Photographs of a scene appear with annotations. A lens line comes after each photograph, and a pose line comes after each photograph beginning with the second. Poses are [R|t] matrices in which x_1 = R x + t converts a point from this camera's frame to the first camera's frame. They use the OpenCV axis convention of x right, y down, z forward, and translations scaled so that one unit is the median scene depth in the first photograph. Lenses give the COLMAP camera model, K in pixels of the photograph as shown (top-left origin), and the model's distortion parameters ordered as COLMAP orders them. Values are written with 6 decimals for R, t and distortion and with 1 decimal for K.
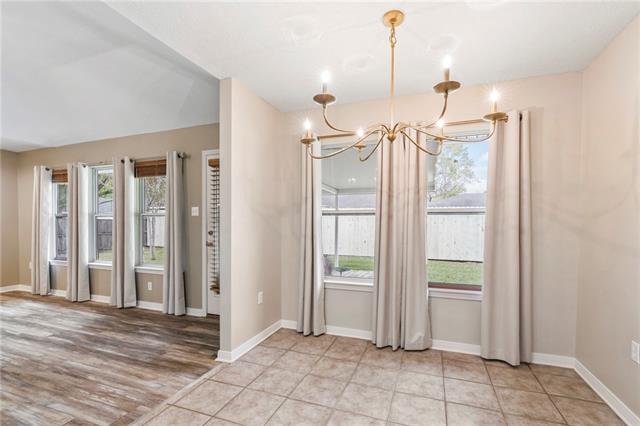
lens RADIAL K [[292.3, 0, 313.3], [0, 292.3, 224.7], [0, 0, 1]] dist [-0.007232, 0.001698]
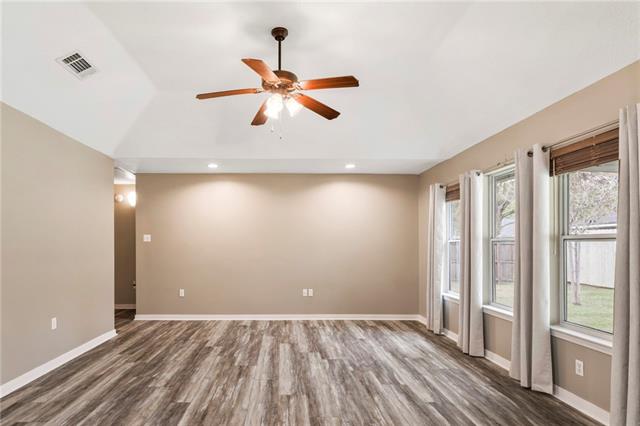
lens RADIAL K [[347.1, 0, 298.6], [0, 347.1, 239.2], [0, 0, 1]] dist [-0.005880, 0.005691]
pose [[0.391866, -0.013705, -0.919920, -0.172120], [-0.017268, 0.999603, -0.022248, -0.008192], [0.919860, 0.024604, 0.391474, 0.264439]]
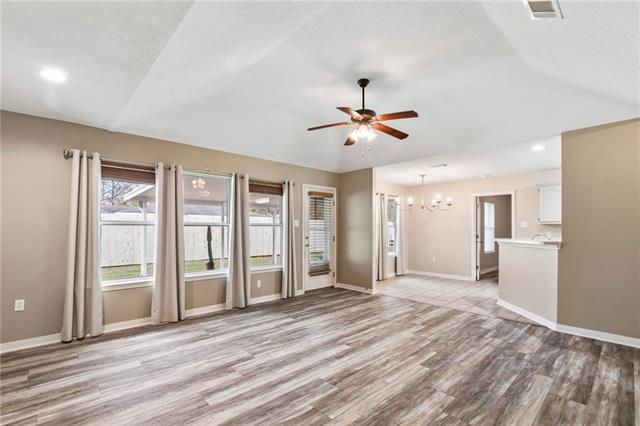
lens RADIAL K [[292.3, 0, 316.9], [0, 292.3, 225.0], [0, 0, 1]] dist [-0.007232, 0.001698]
pose [[0.455979, 0.011896, 0.889911, -1.604952], [0.009675, 0.999785, -0.018322, -0.009215], [-0.889938, 0.016964, 0.455766, 0.241994]]
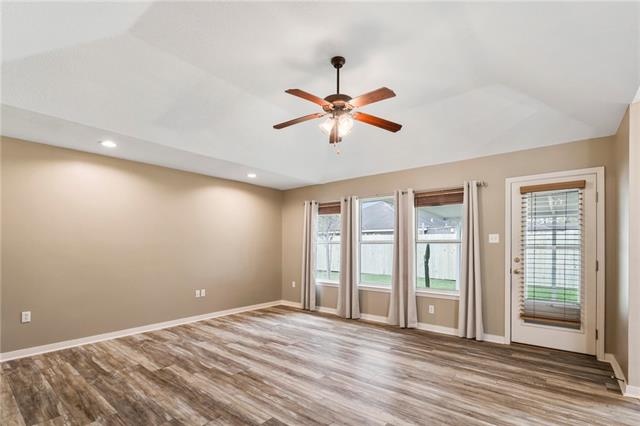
lens RADIAL K [[292.3, 0, 321.6], [0, 292.3, 246.1], [0, 0, 1]] dist [-0.007232, 0.001698]
pose [[0.950810, 0.001582, -0.309770, -0.641709], [-0.005750, 0.999905, -0.012541, -0.003923], [0.309720, 0.013706, 0.950729, -0.140550]]
